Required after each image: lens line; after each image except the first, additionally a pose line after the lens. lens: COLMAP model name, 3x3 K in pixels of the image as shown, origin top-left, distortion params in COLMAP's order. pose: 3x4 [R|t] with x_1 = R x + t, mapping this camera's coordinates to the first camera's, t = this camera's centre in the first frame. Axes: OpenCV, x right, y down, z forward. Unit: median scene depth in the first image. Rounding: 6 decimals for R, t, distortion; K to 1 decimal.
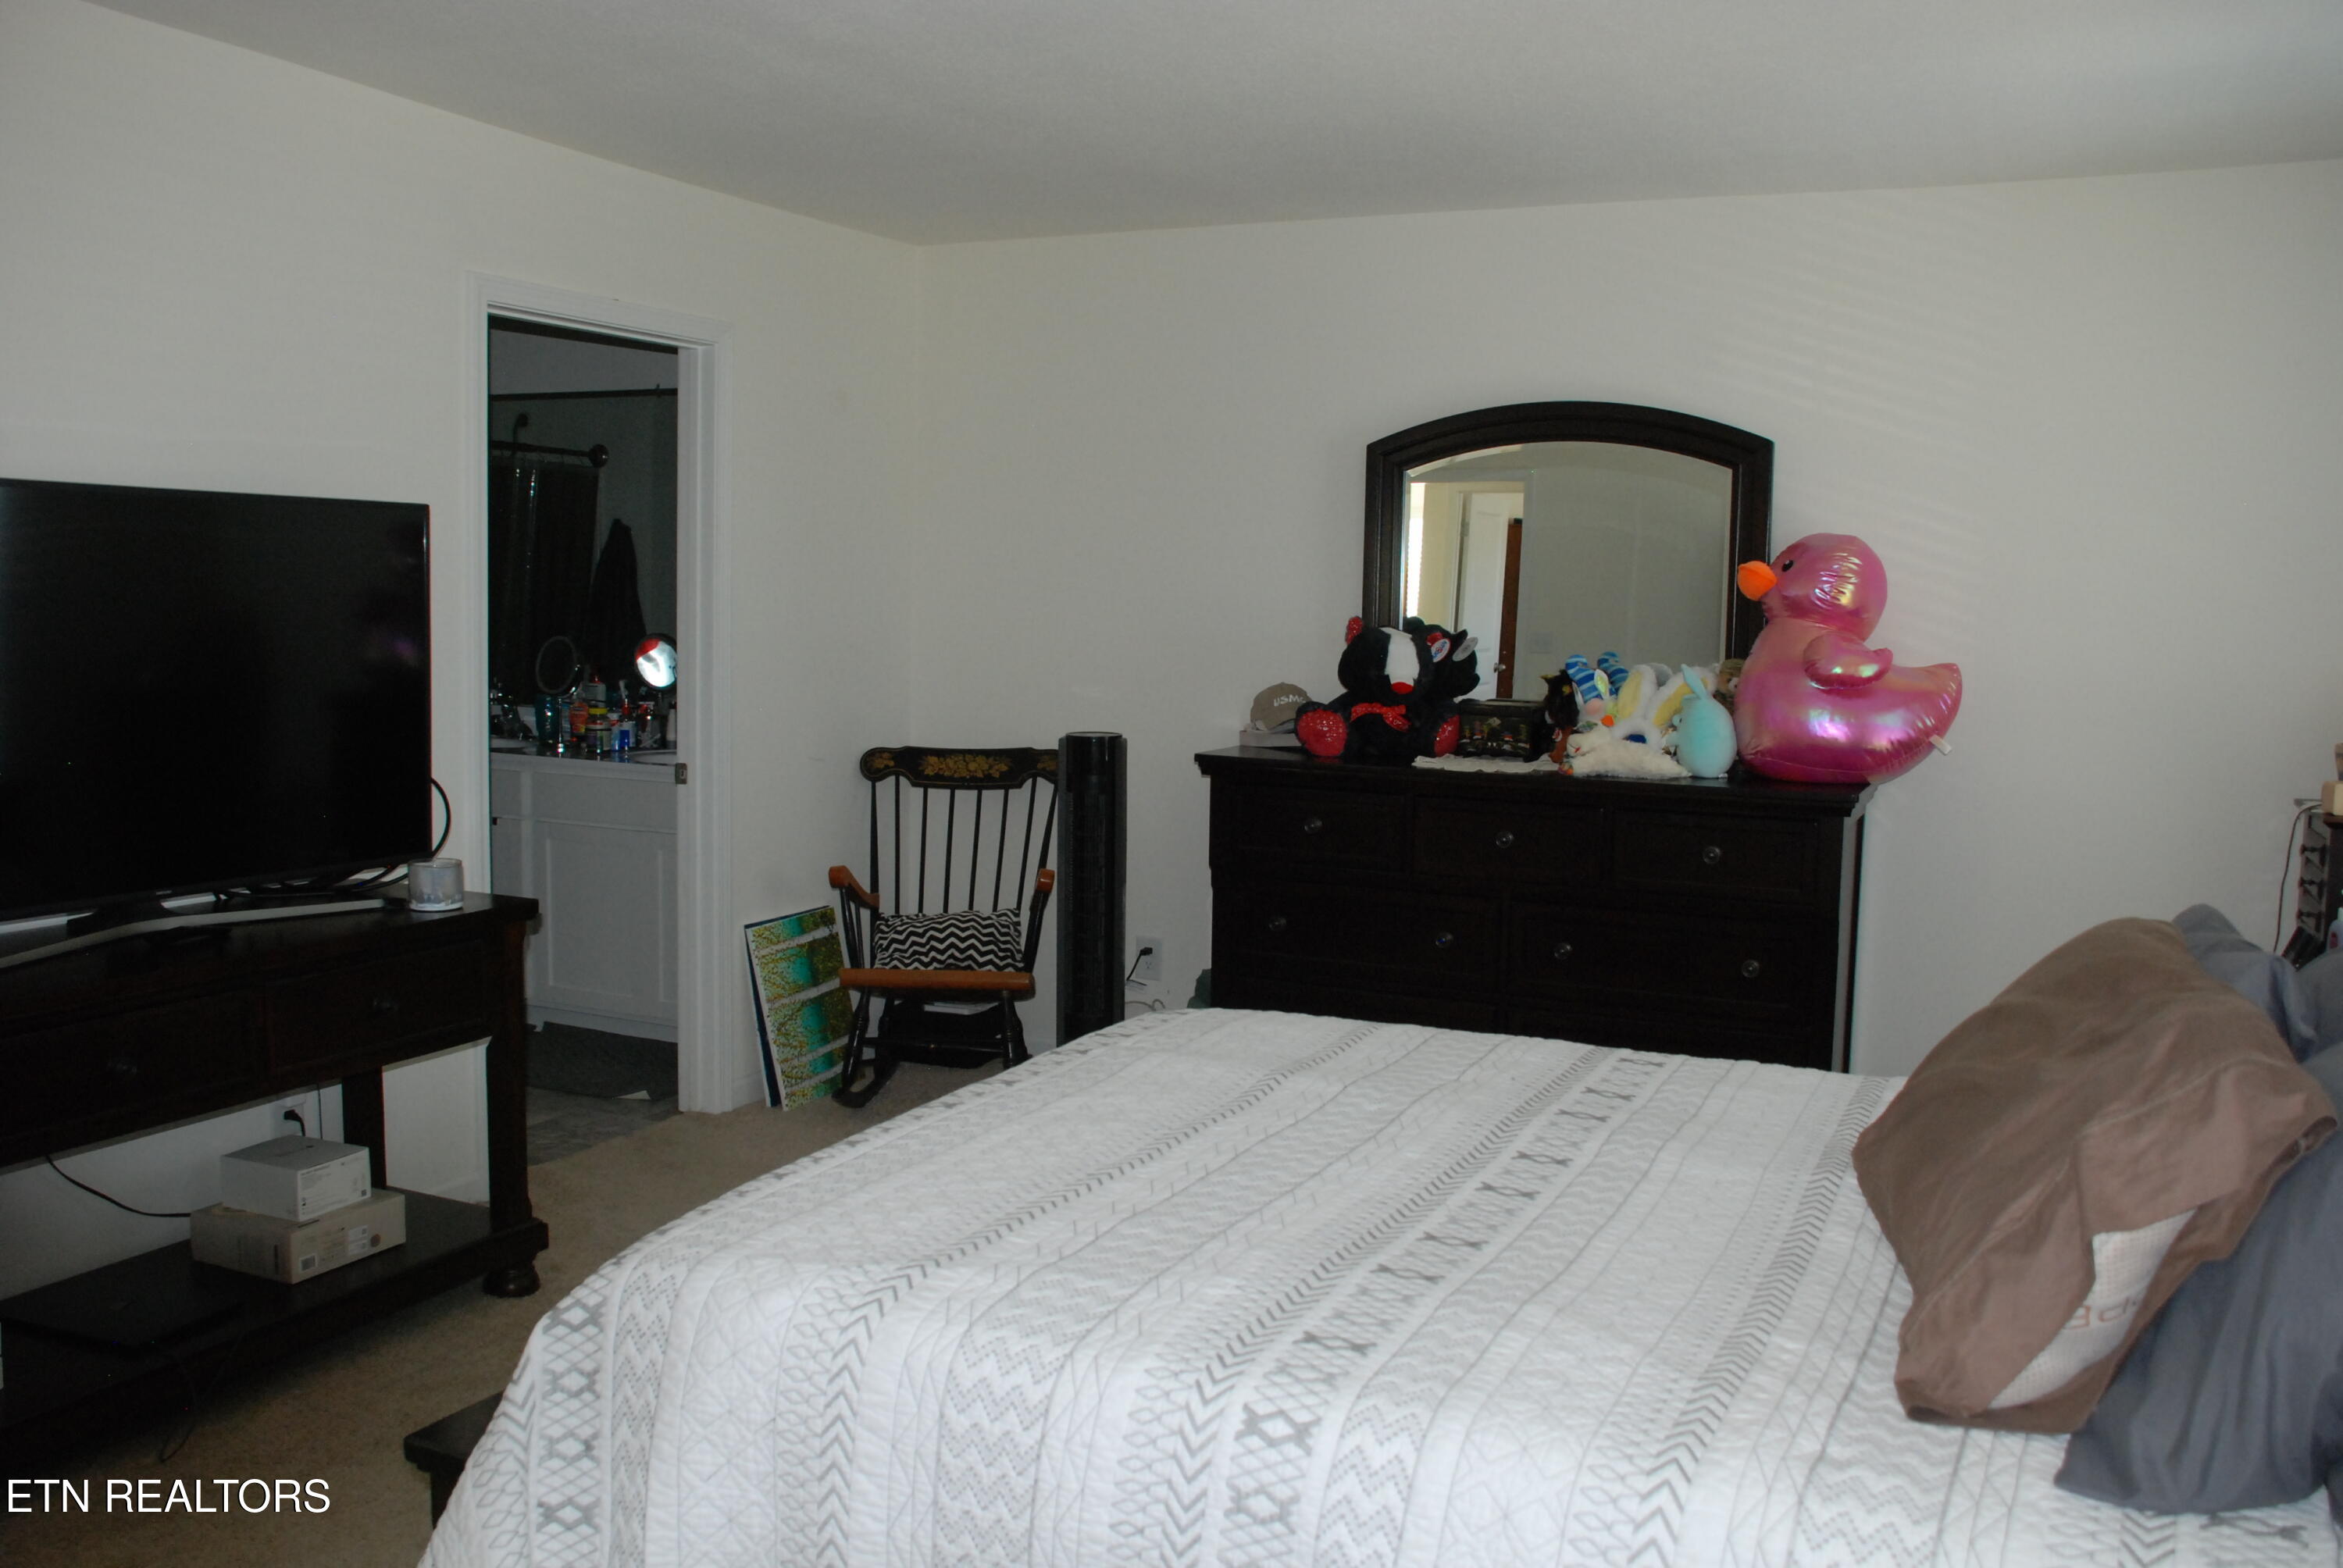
lens RADIAL K [[1951.7, 0, 1171.5], [0, 1951.7, 784.0], [0, 0, 1]] dist [-0.141581, 0.123812]
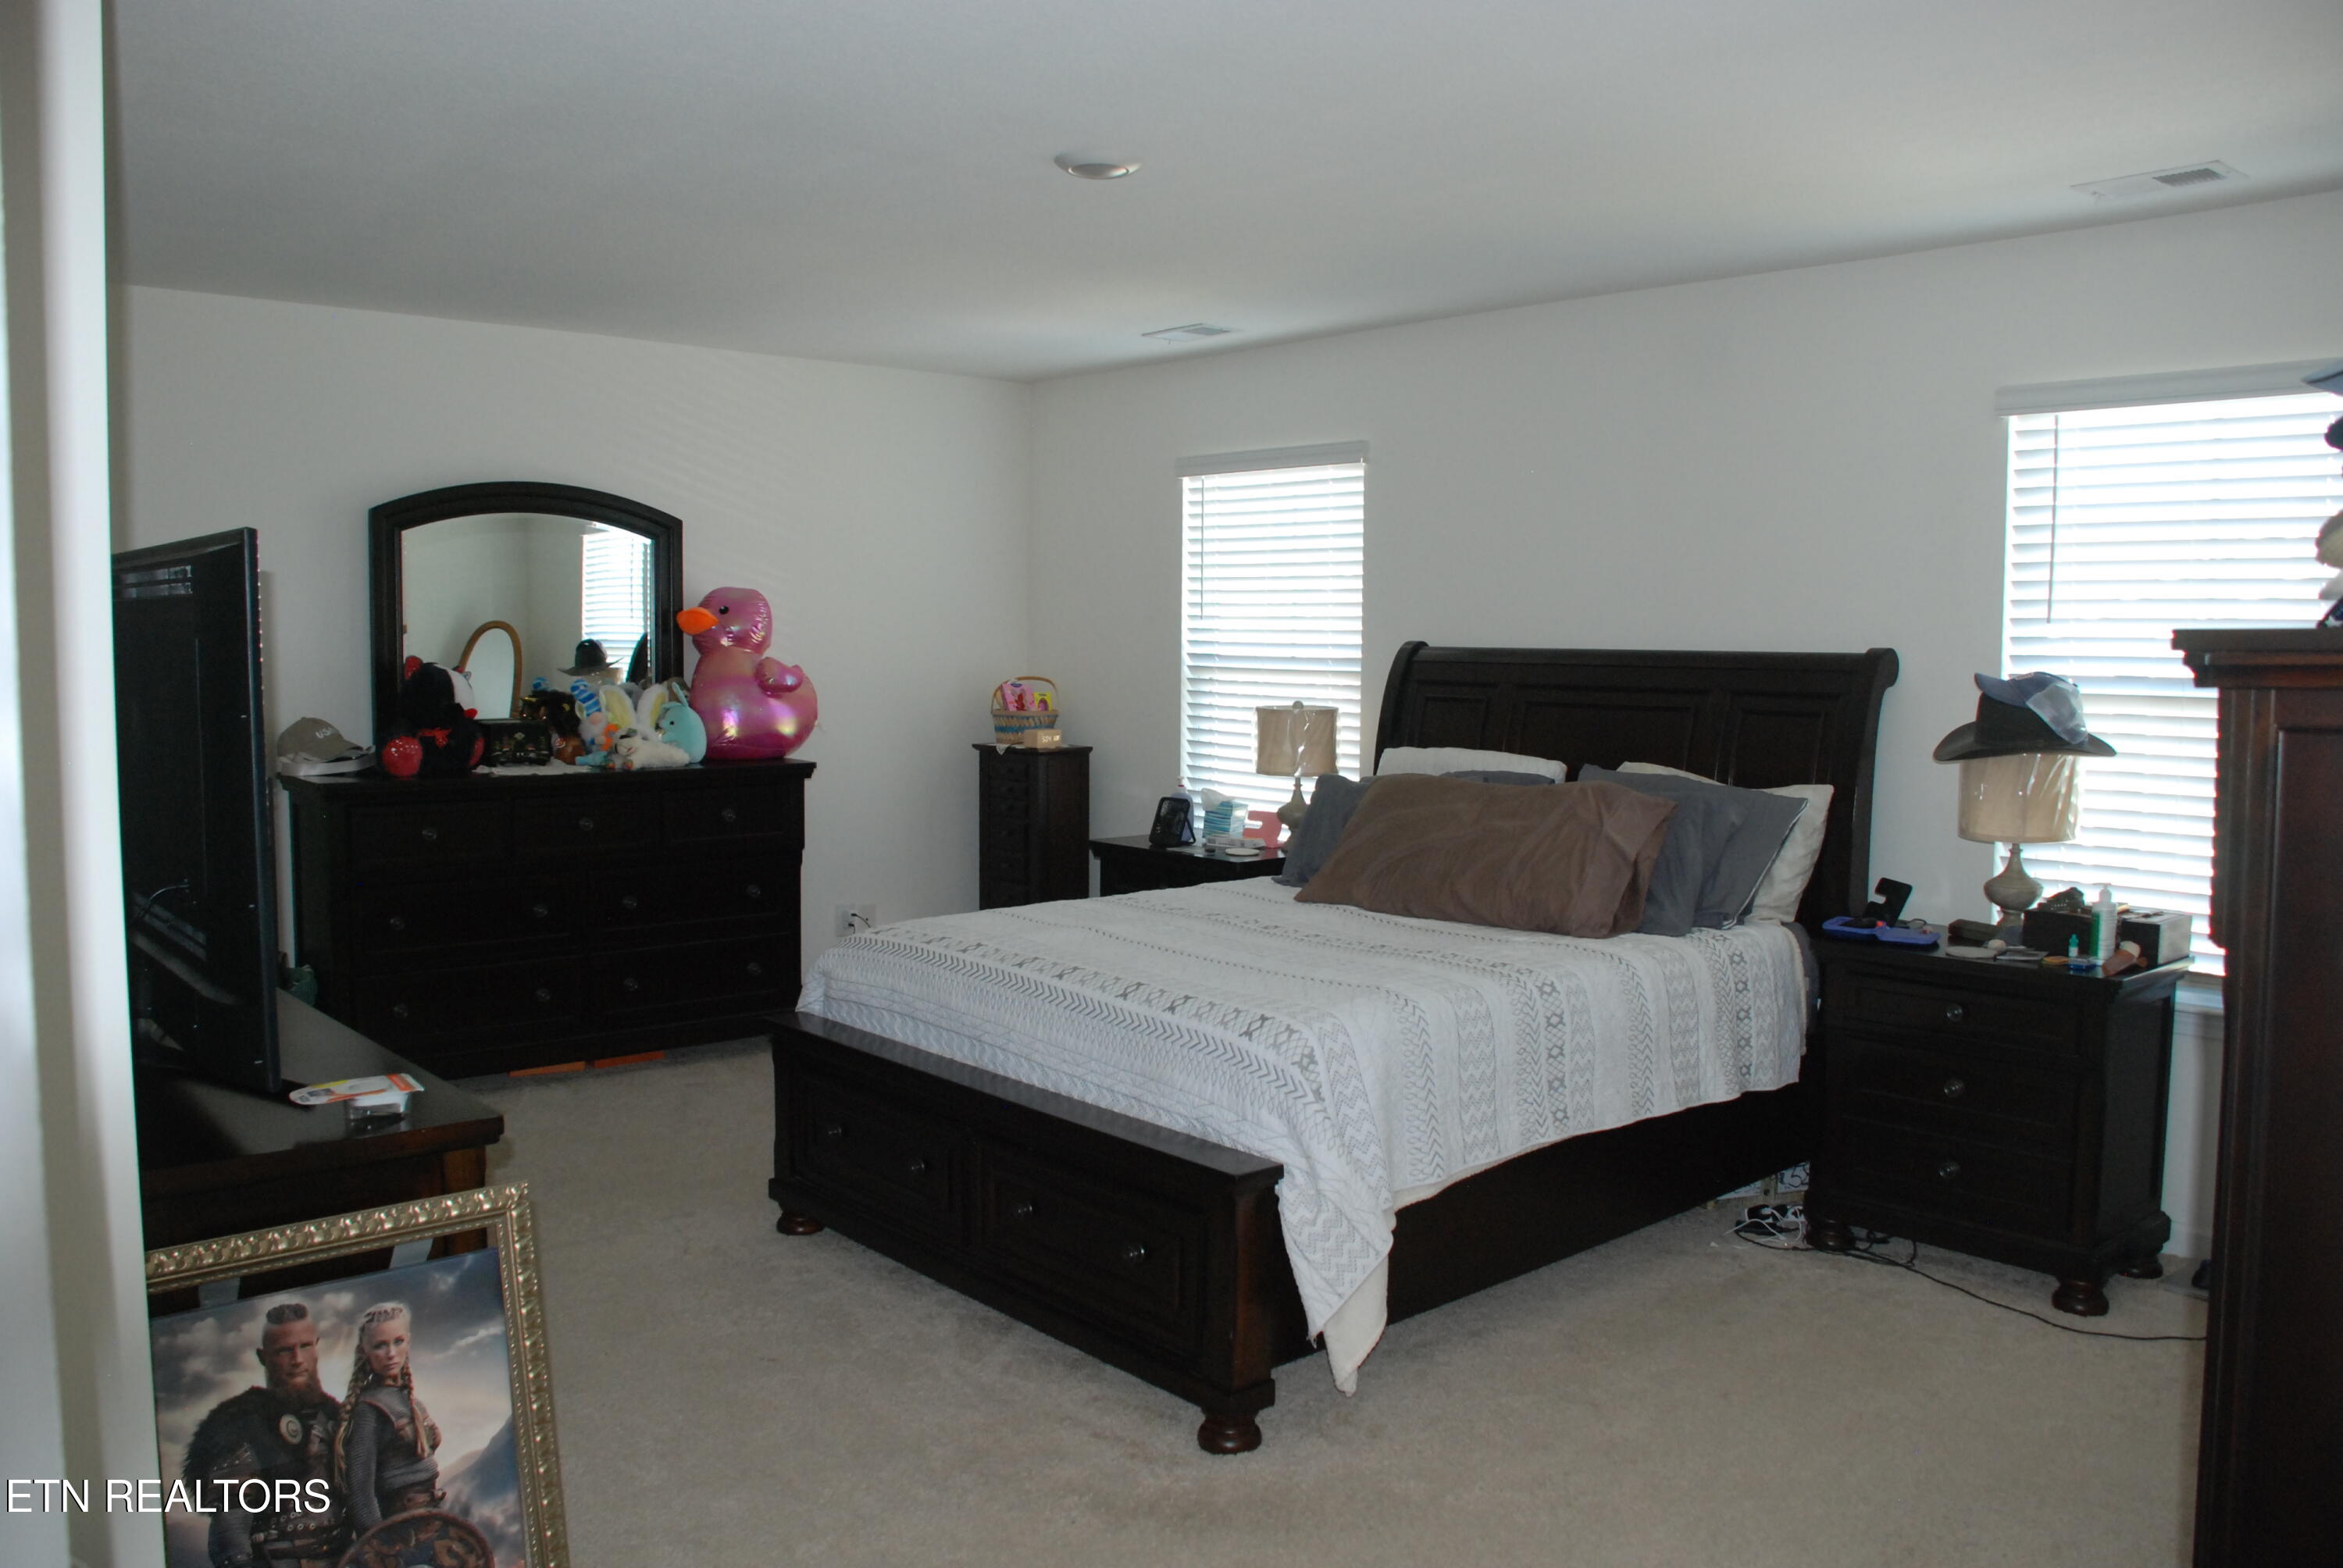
lens RADIAL K [[1844.2, 0, 1161.9], [0, 1844.2, 780.2], [0, 0, 1]] dist [-0.151076, 0.108149]
pose [[0.389115, -0.089011, 0.916879, -0.789892], [0.084852, 0.994553, 0.060541, -0.041673], [-0.917273, 0.054242, 0.394549, 0.174803]]
